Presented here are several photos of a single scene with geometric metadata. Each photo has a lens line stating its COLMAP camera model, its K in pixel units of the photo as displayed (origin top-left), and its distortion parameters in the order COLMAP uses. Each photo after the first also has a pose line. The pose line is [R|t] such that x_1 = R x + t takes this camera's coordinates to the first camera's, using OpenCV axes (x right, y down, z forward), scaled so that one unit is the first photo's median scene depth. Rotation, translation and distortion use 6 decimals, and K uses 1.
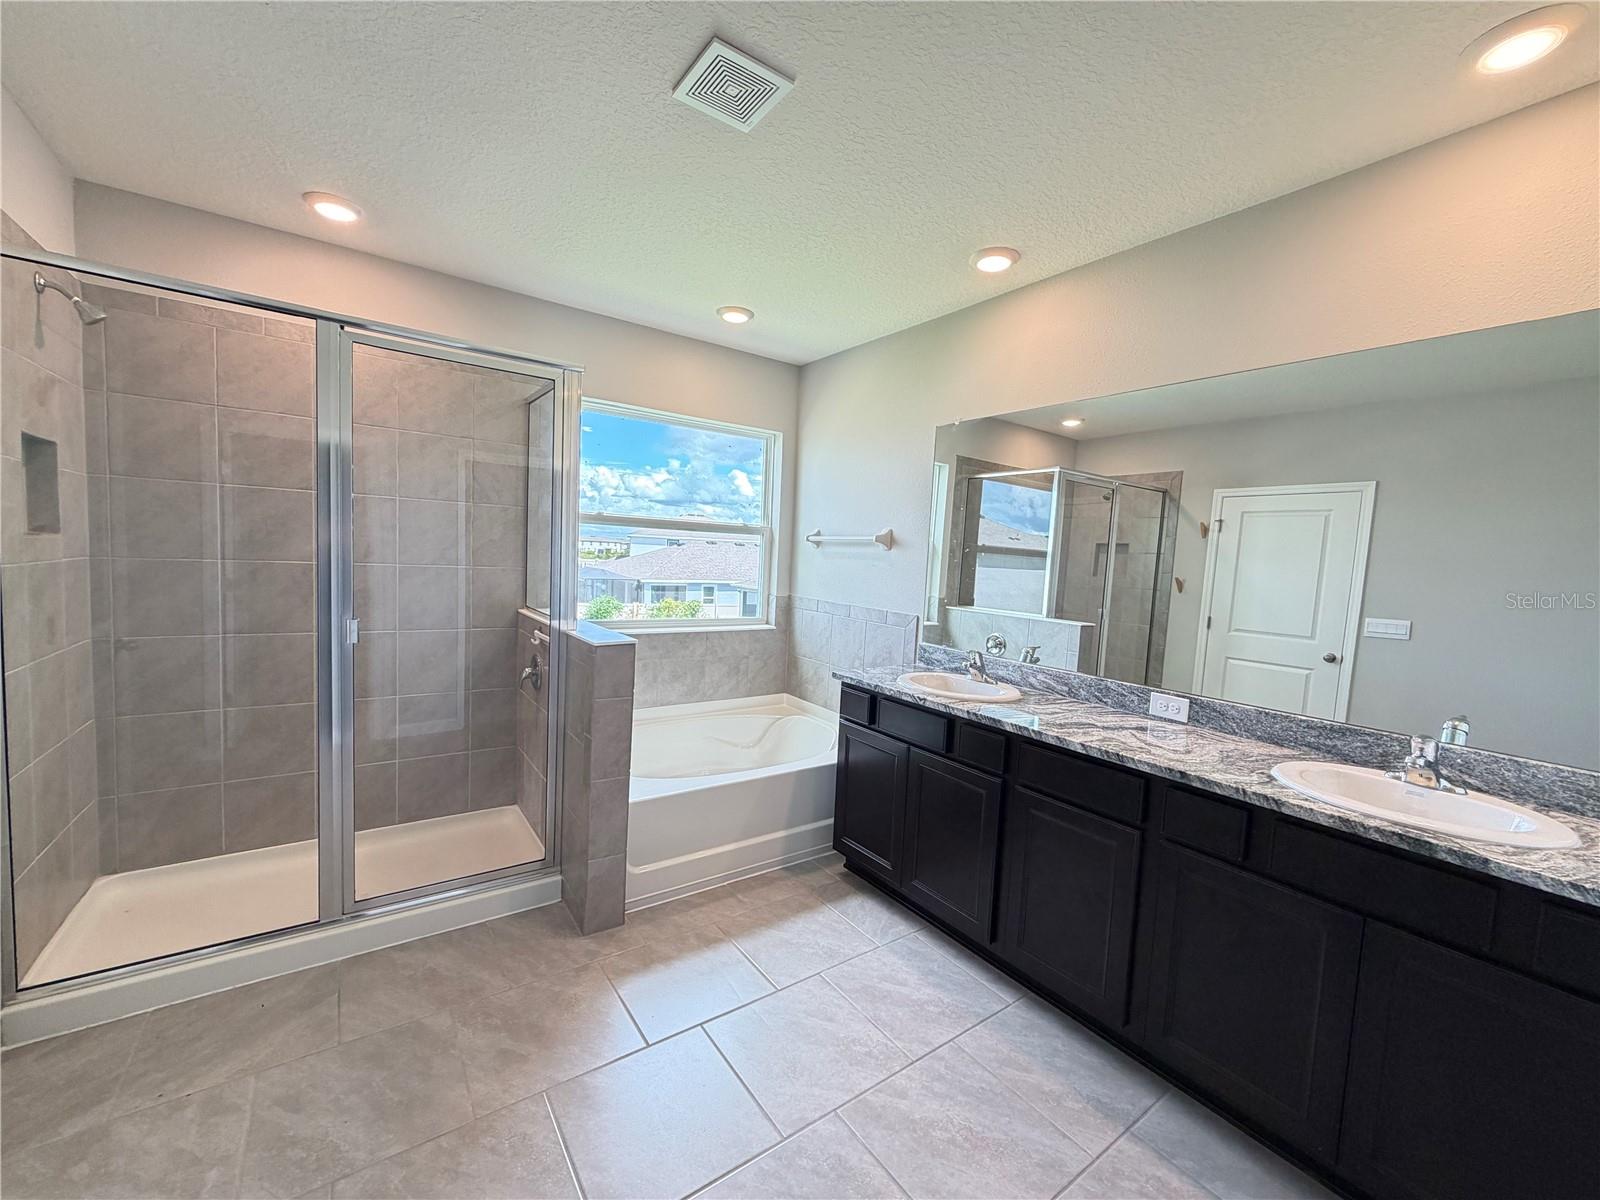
lens RADIAL K [[641.1, 0, 791.4], [0, 641.1, 597.7], [0, 0, 1]] dist [0.001467, -0.000036]
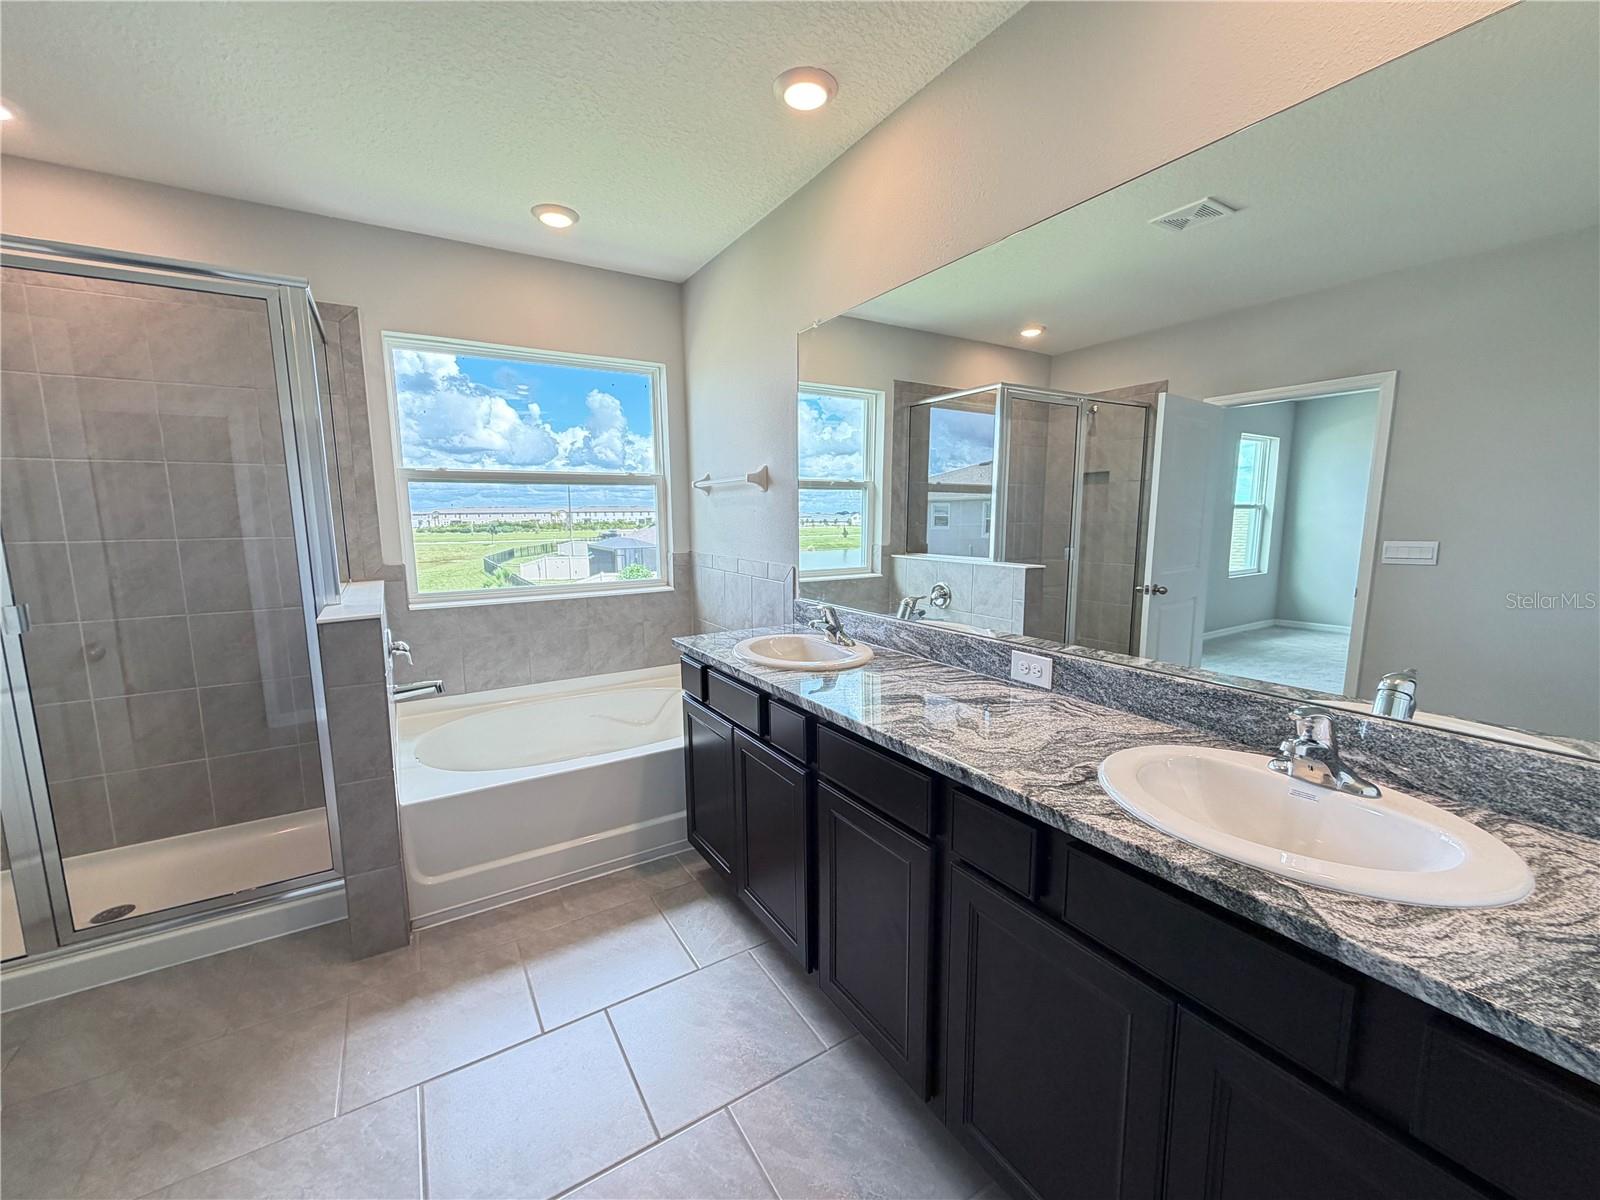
lens RADIAL K [[641.1, 0, 793.2], [0, 641.1, 597.5], [0, 0, 1]] dist [0.001467, -0.000036]
pose [[0.996303, -0.049256, -0.070384, 0.339412], [0.053497, 0.996782, 0.059690, 0.024208], [0.067217, -0.063234, 0.995733, 0.215954]]
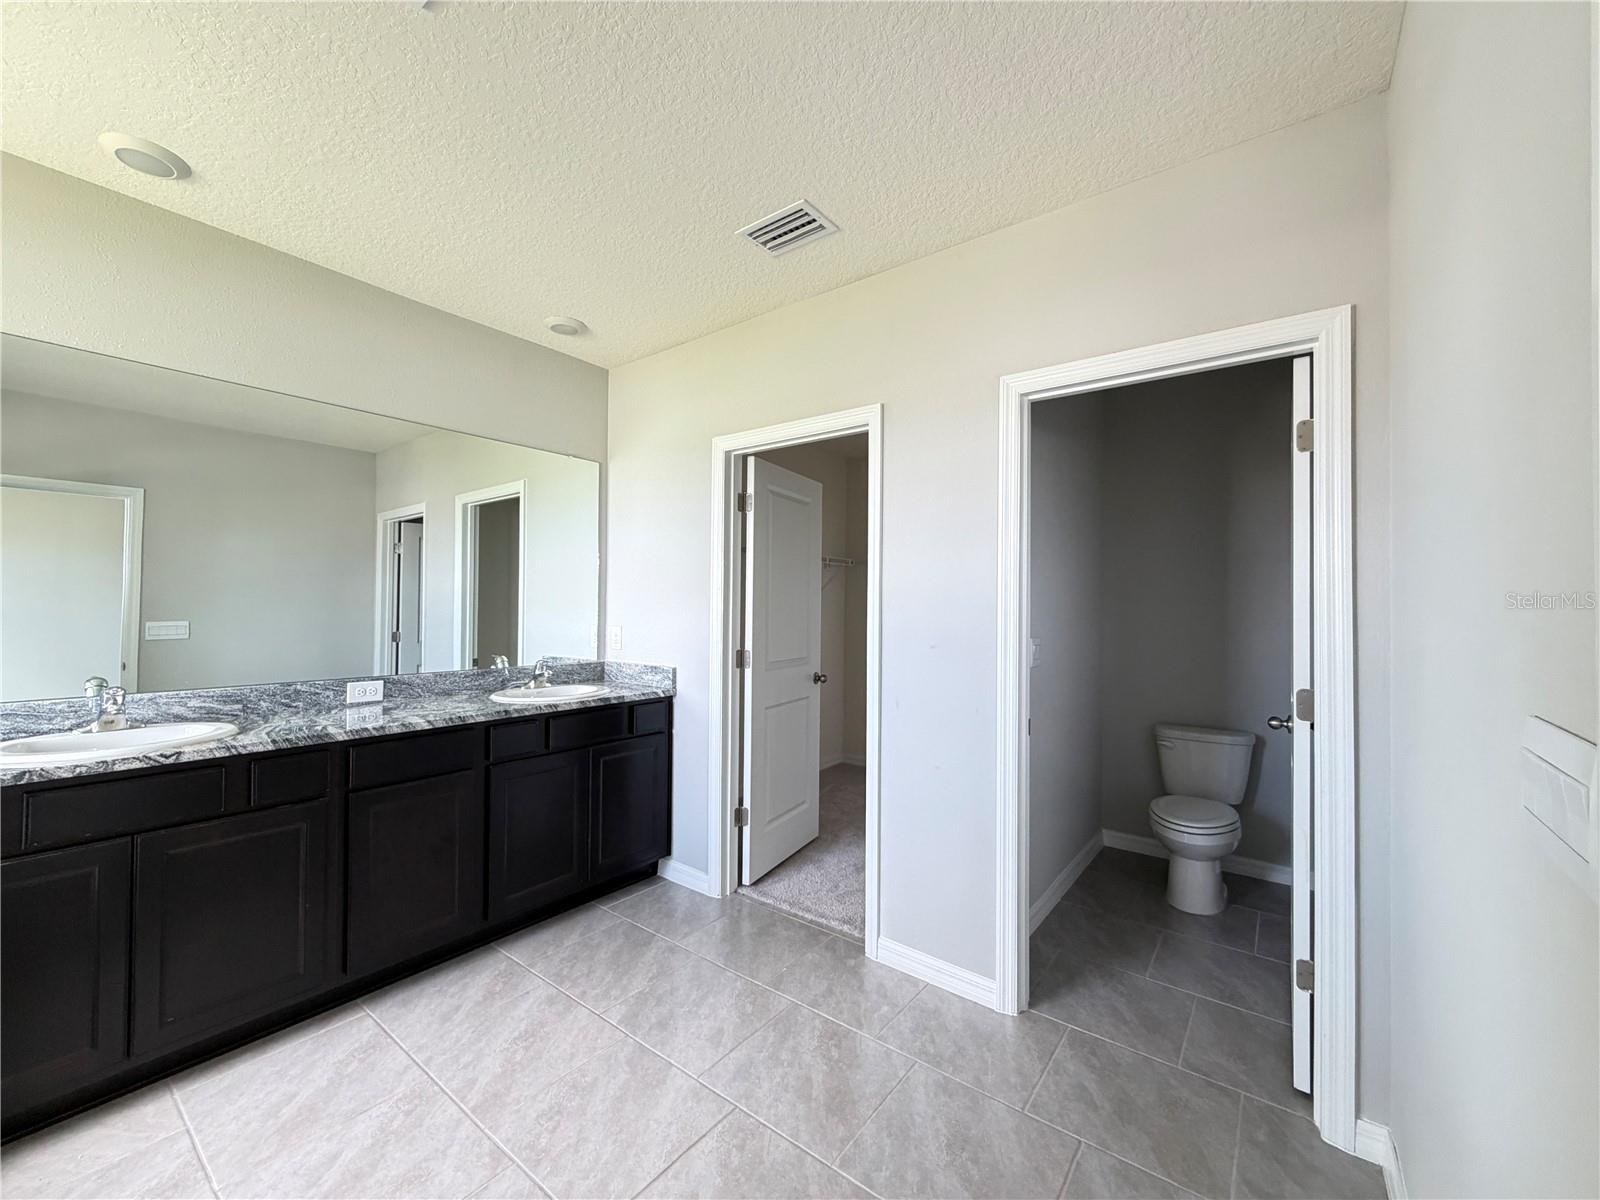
lens RADIAL K [[641.1, 0, 801.2], [0, 641.1, 606.1], [0, 0, 1]] dist [0.001467, -0.000036]
pose [[-0.304842, -0.044966, 0.951341, -0.674195], [0.045841, 0.997034, 0.061814, -0.015713], [-0.951299, 0.062454, -0.301877, 0.552641]]
